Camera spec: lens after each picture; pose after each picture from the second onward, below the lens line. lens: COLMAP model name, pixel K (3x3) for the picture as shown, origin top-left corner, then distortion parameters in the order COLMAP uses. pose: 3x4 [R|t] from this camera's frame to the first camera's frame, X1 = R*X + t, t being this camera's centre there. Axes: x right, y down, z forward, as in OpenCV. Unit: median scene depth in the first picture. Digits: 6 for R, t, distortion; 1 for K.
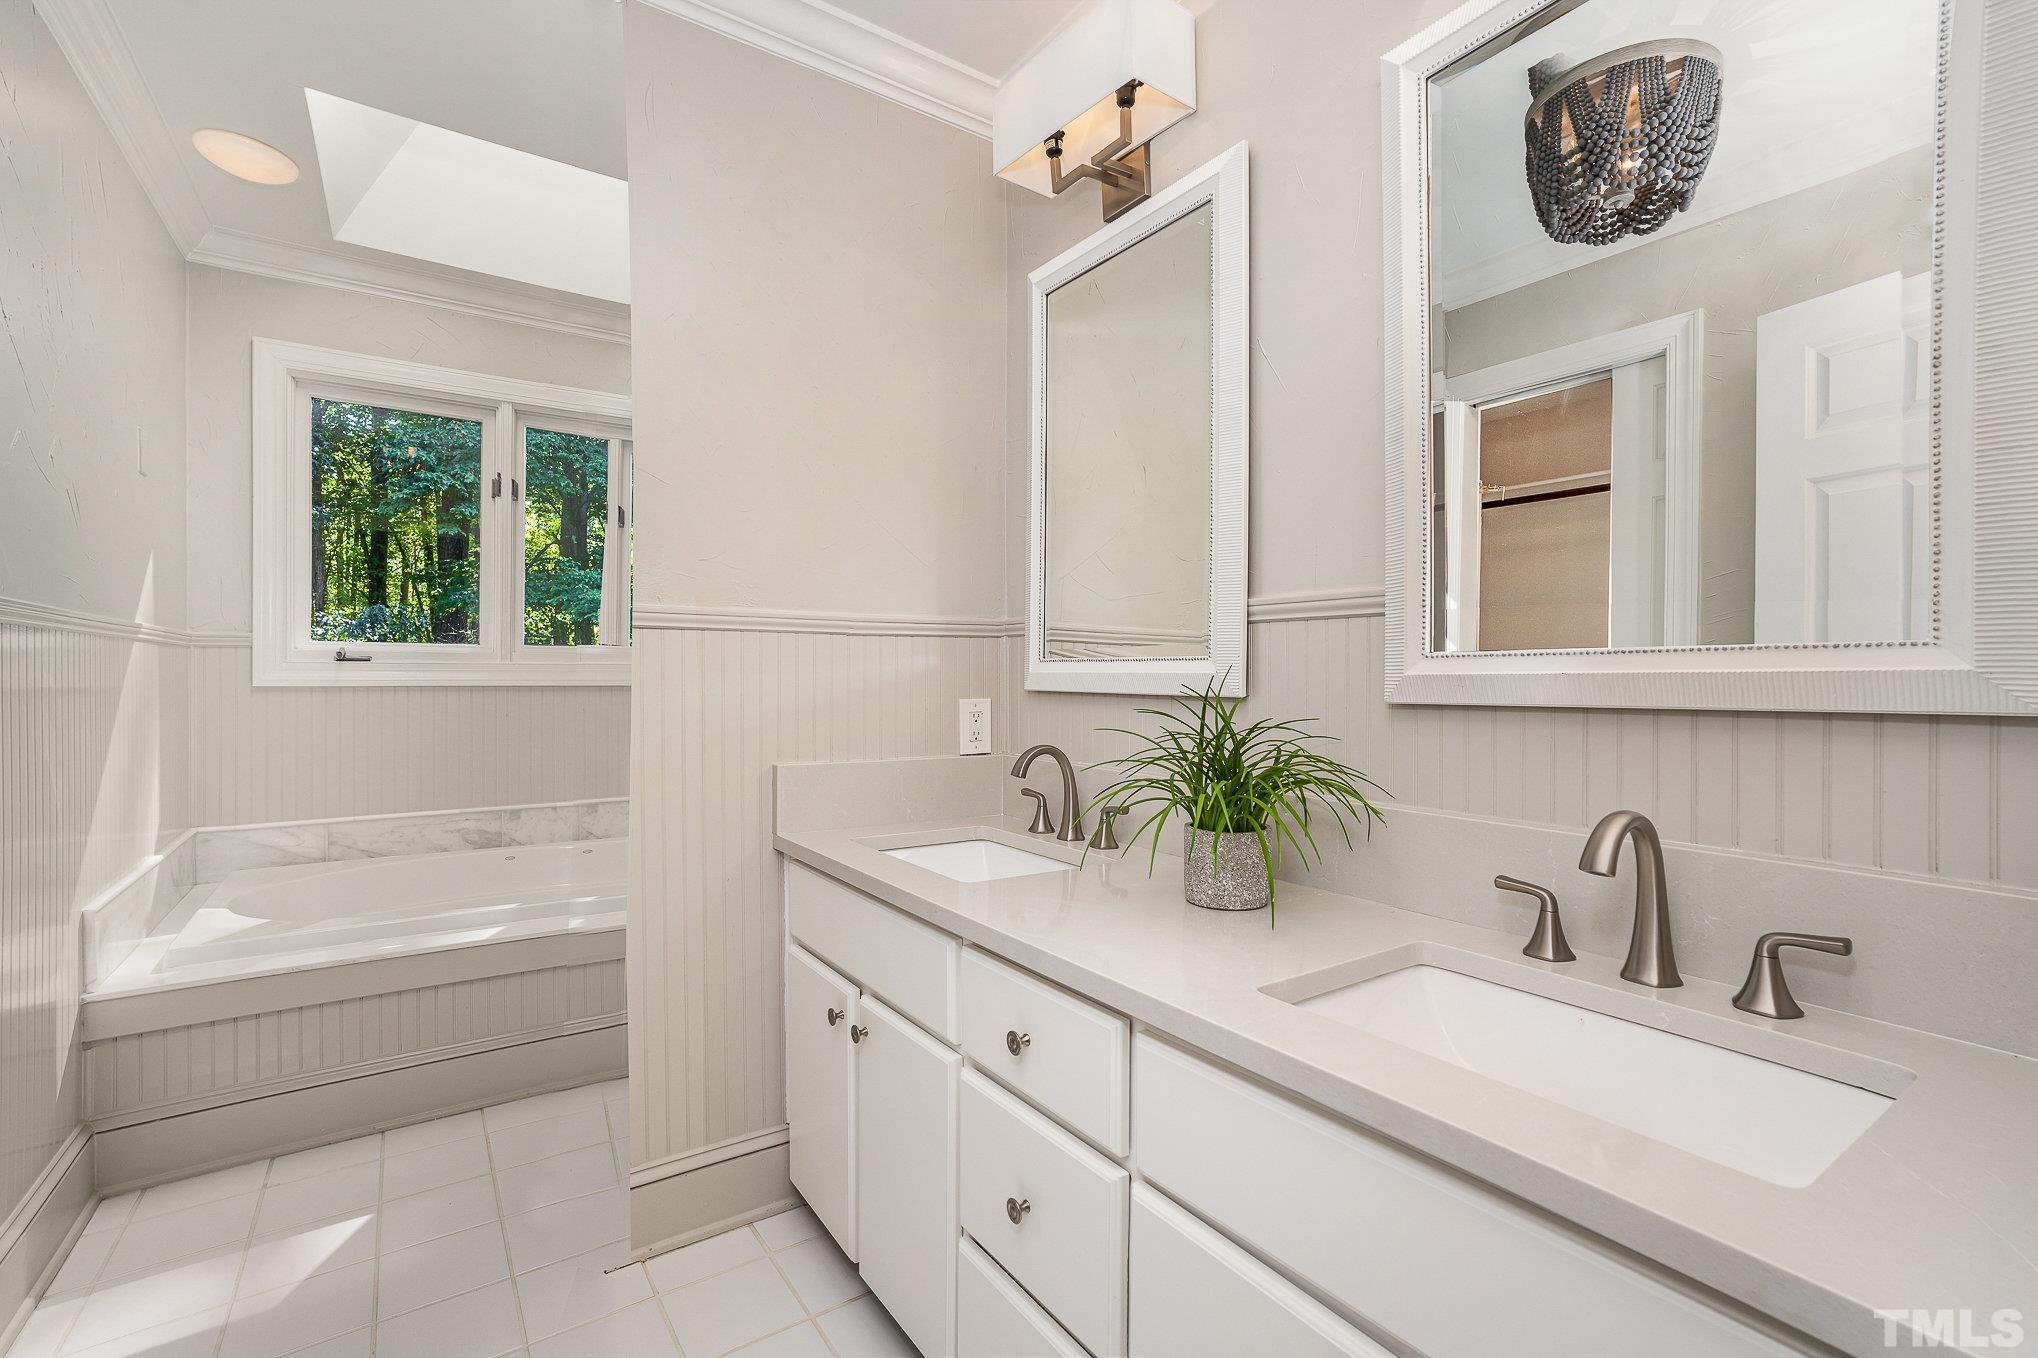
lens RADIAL K [[902.9, 0, 1029.6], [0, 902.9, 675.2], [0, 0, 1]] dist [-0.066499, 0.038927]
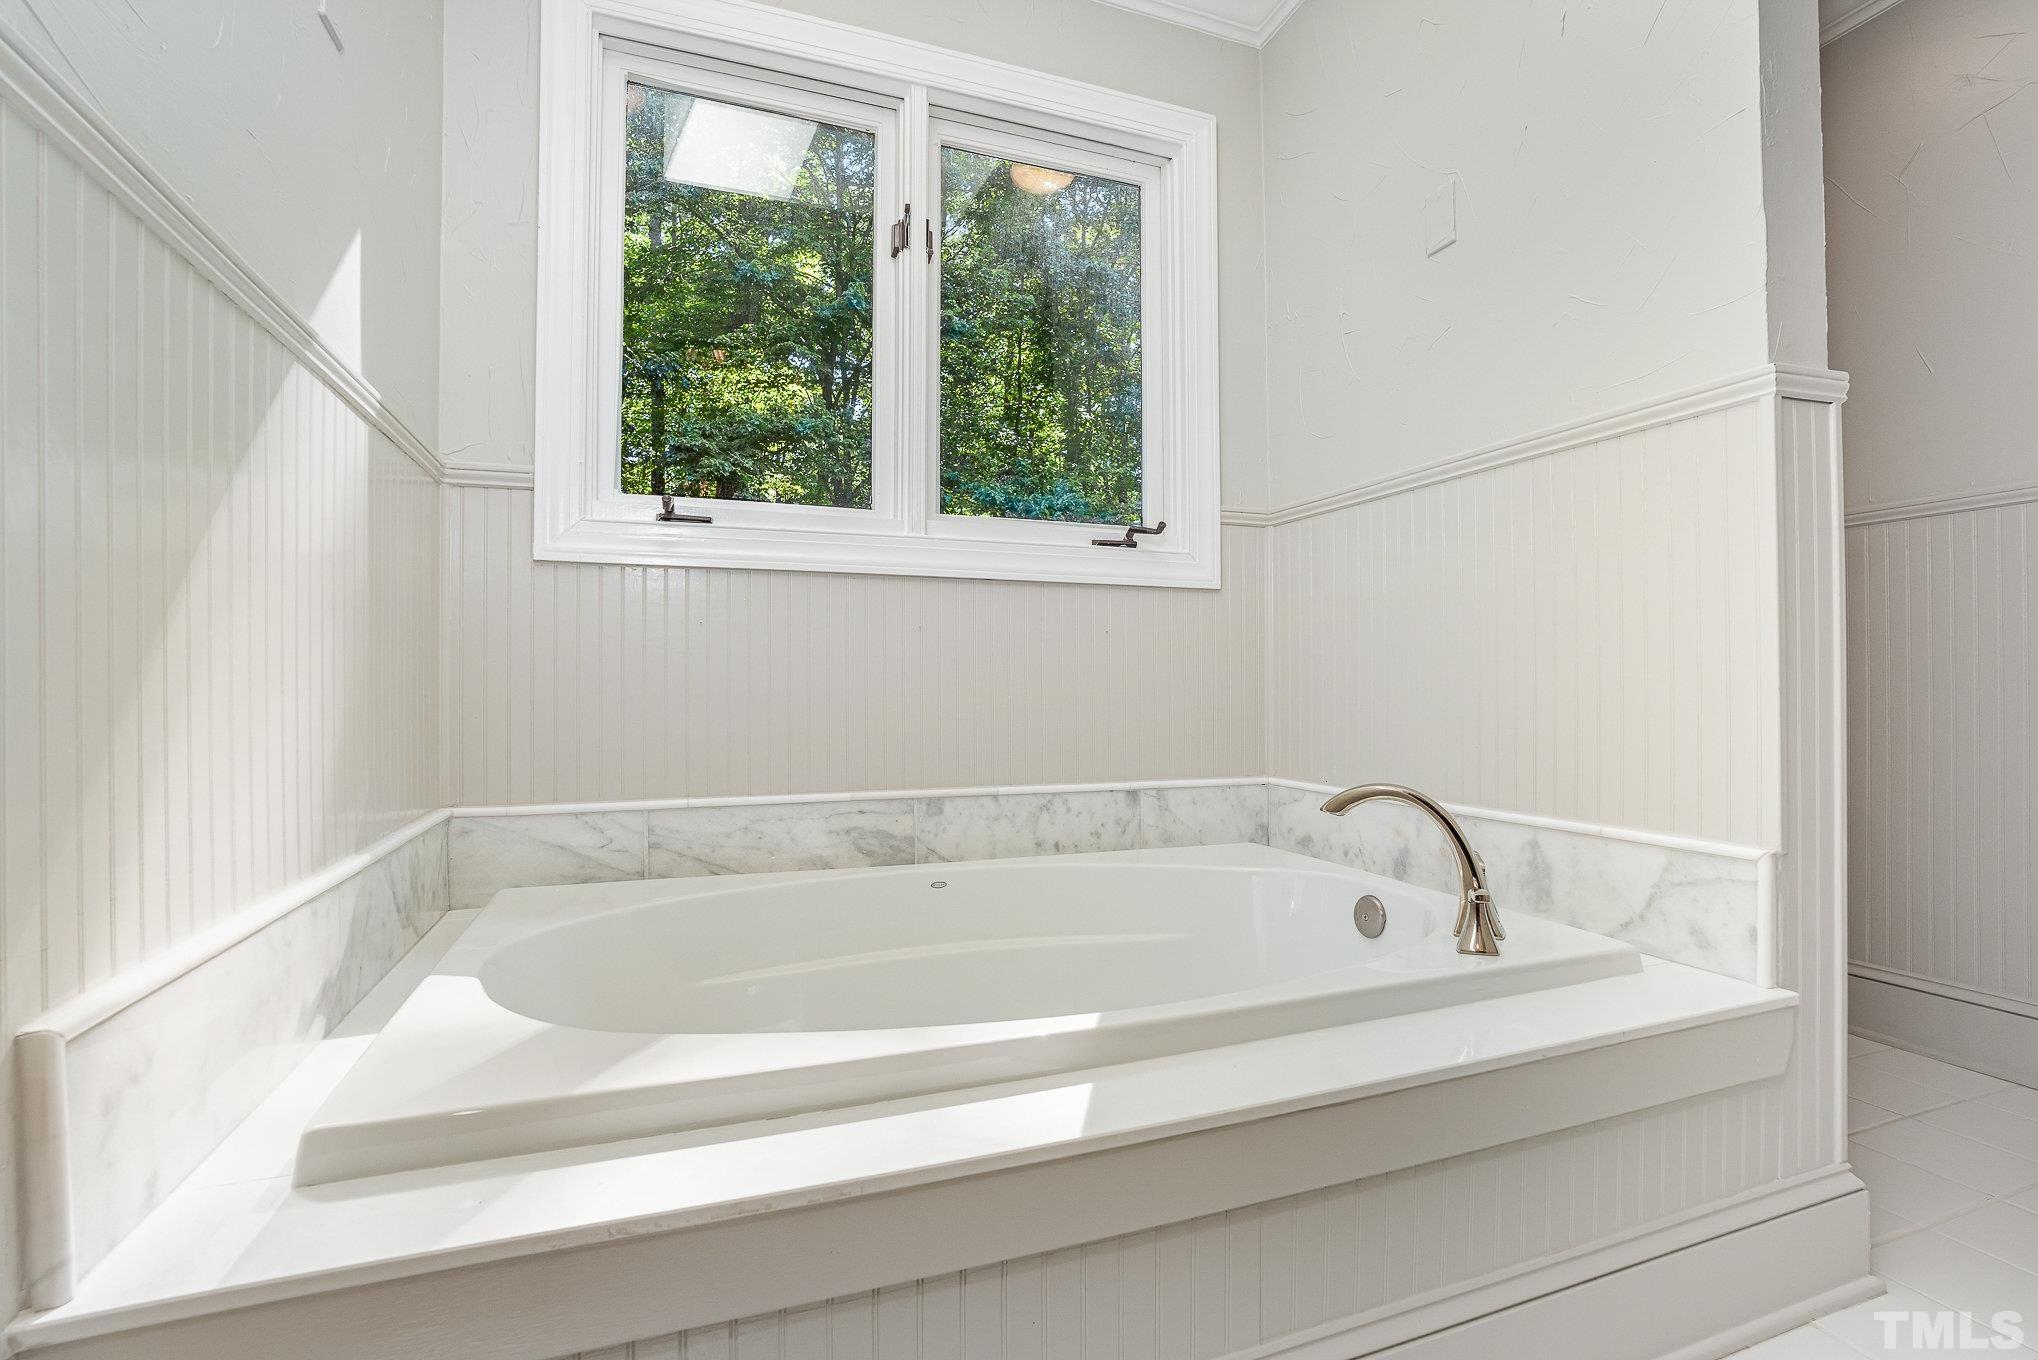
lens RADIAL K [[911.4, 0, 1016.2], [0, 911.4, 688.5], [0, 0, 1]] dist [-0.049088, 0.017695]
pose [[0.967995, -0.009149, -0.250801, -0.402468], [0.006012, 0.999894, -0.013274, 0.094753], [0.250896, 0.011341, 0.967948, 0.473224]]
